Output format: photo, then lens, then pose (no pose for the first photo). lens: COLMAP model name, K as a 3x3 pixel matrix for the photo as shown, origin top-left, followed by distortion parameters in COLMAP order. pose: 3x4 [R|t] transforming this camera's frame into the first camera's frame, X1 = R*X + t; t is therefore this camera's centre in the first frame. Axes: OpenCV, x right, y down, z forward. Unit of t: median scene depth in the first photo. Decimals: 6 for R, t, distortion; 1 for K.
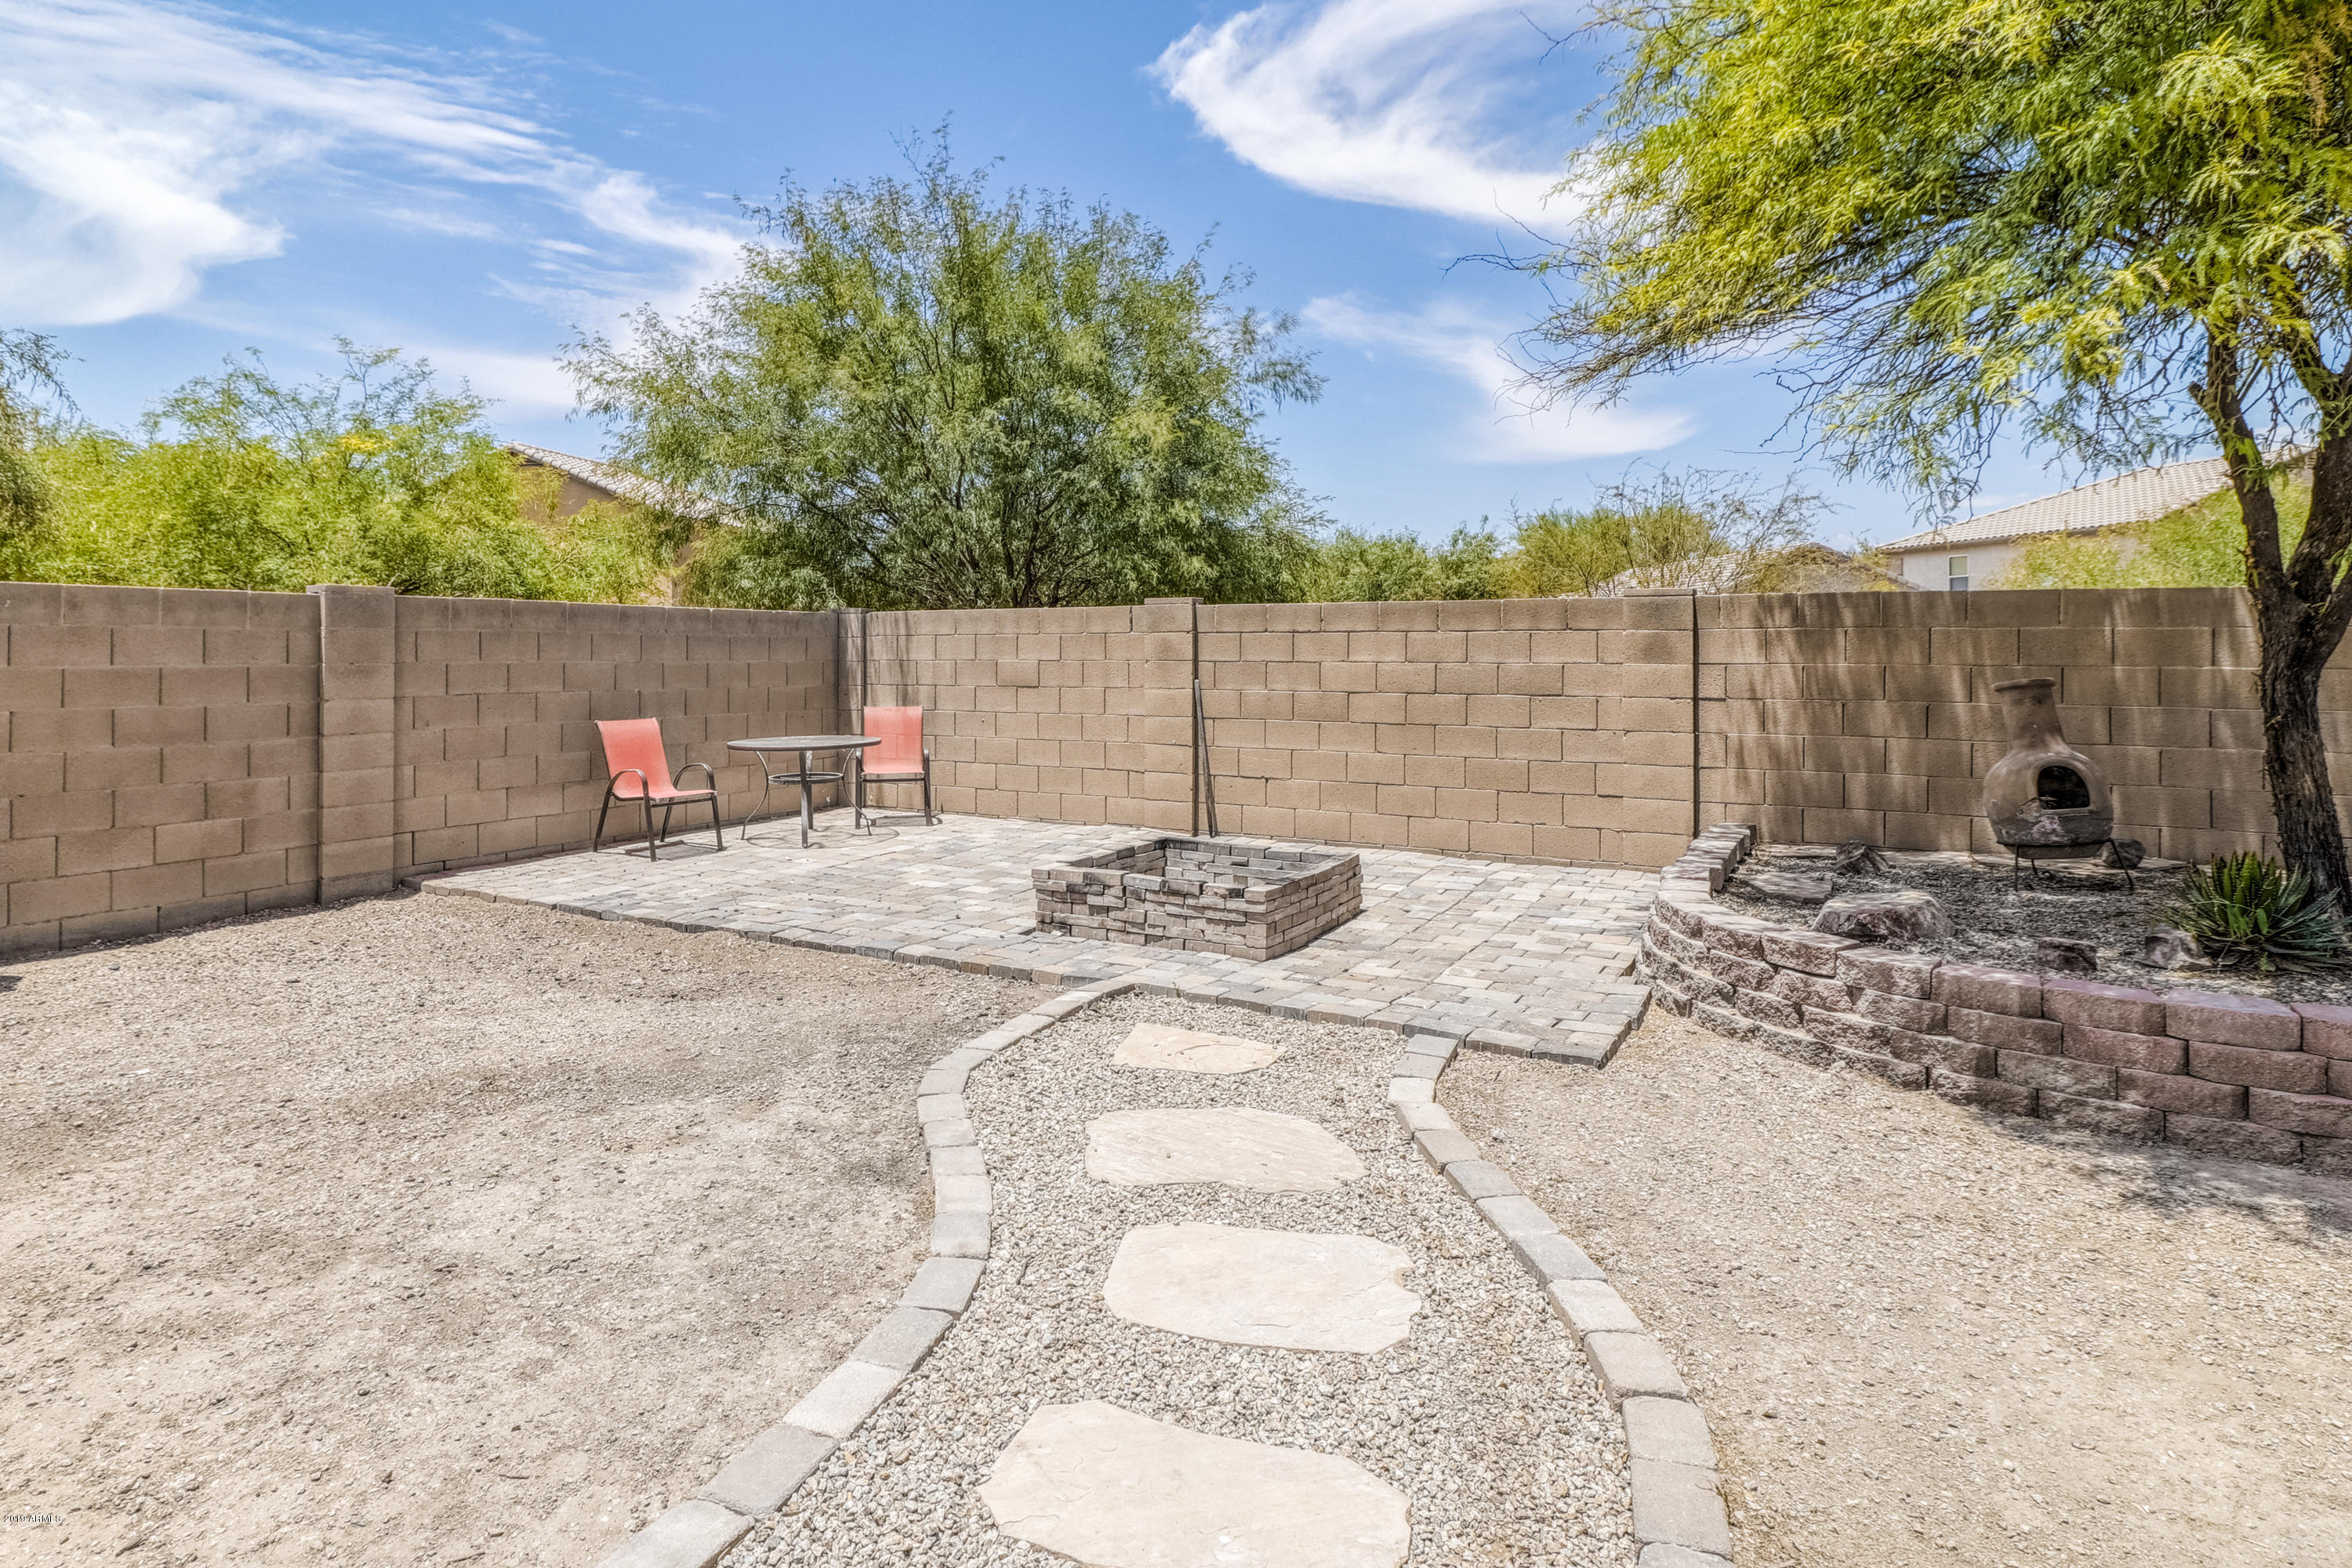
lens RADIAL K [[1092.6, 0, 1176.7], [0, 1092.6, 765.5], [0, 0, 1]] dist [0.001860, 0.000033]
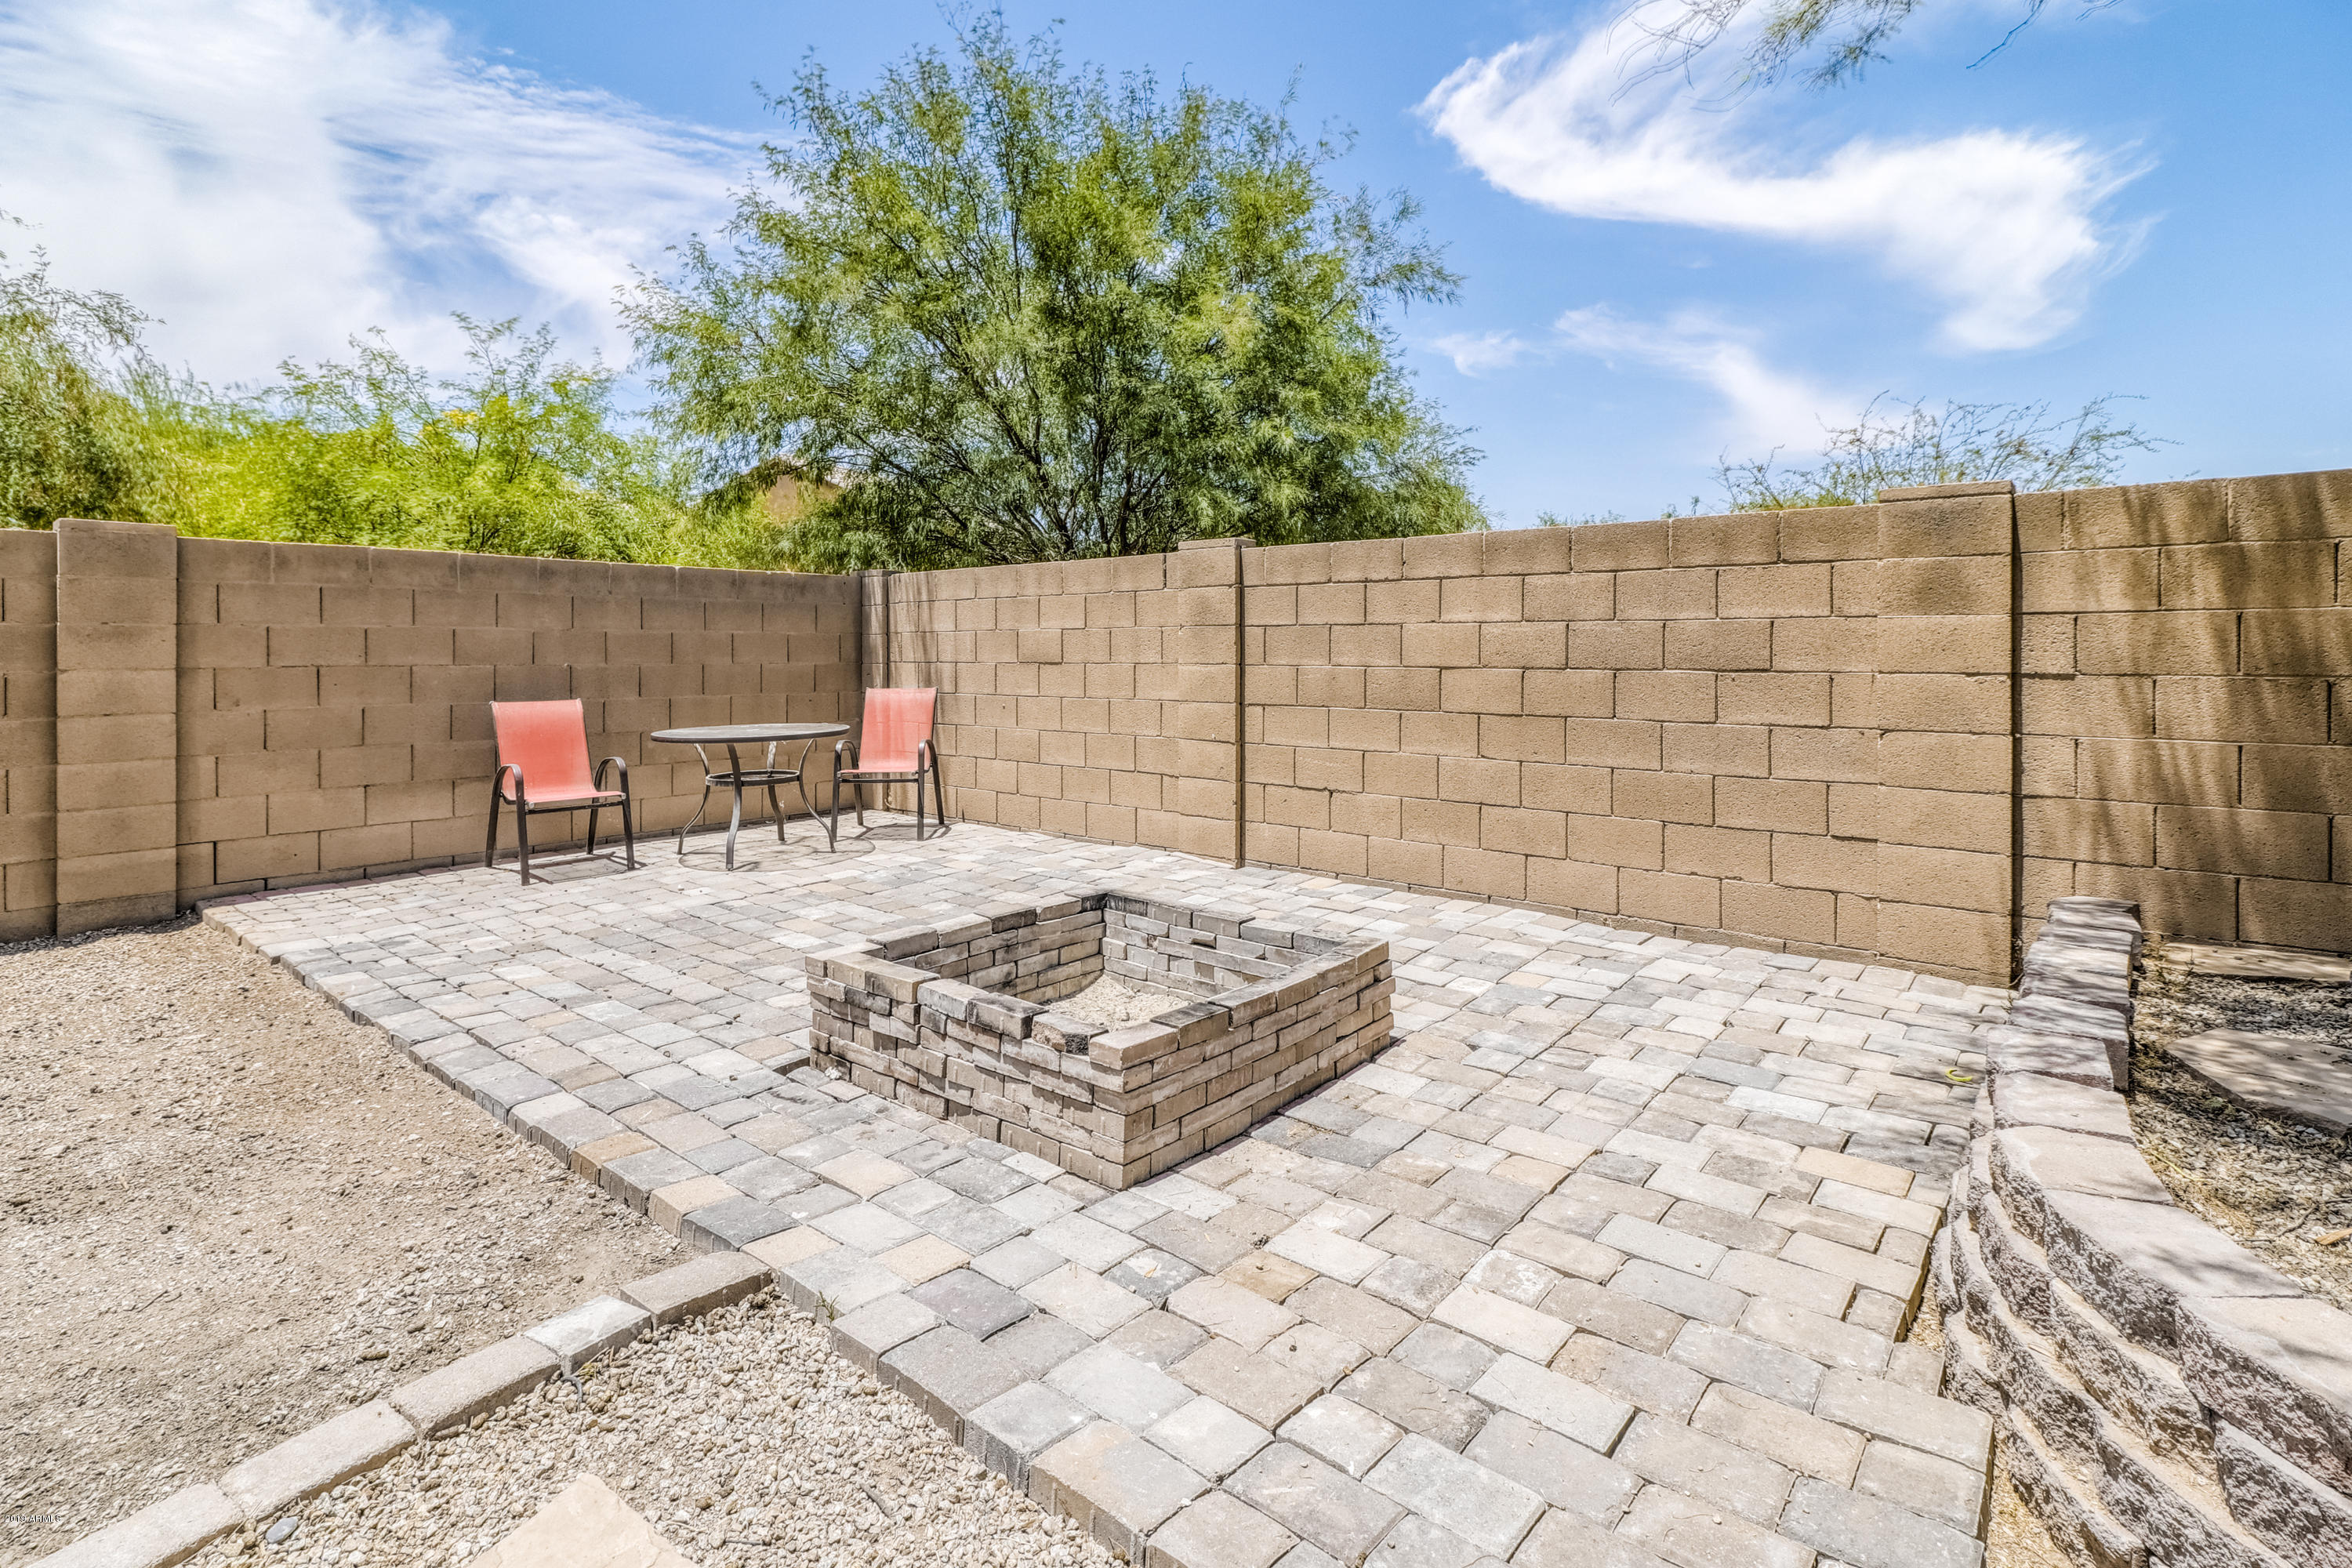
lens RADIAL K [[1066.1, 0, 1252.4], [0, 1066.1, 729.9], [0, 0, 1]] dist [0.004666, -0.000053]
pose [[0.992110, 0.011324, -0.124855, 0.143654], [-0.014267, 0.999640, -0.022705, -0.013617], [0.124553, 0.024307, 0.991915, 0.381854]]
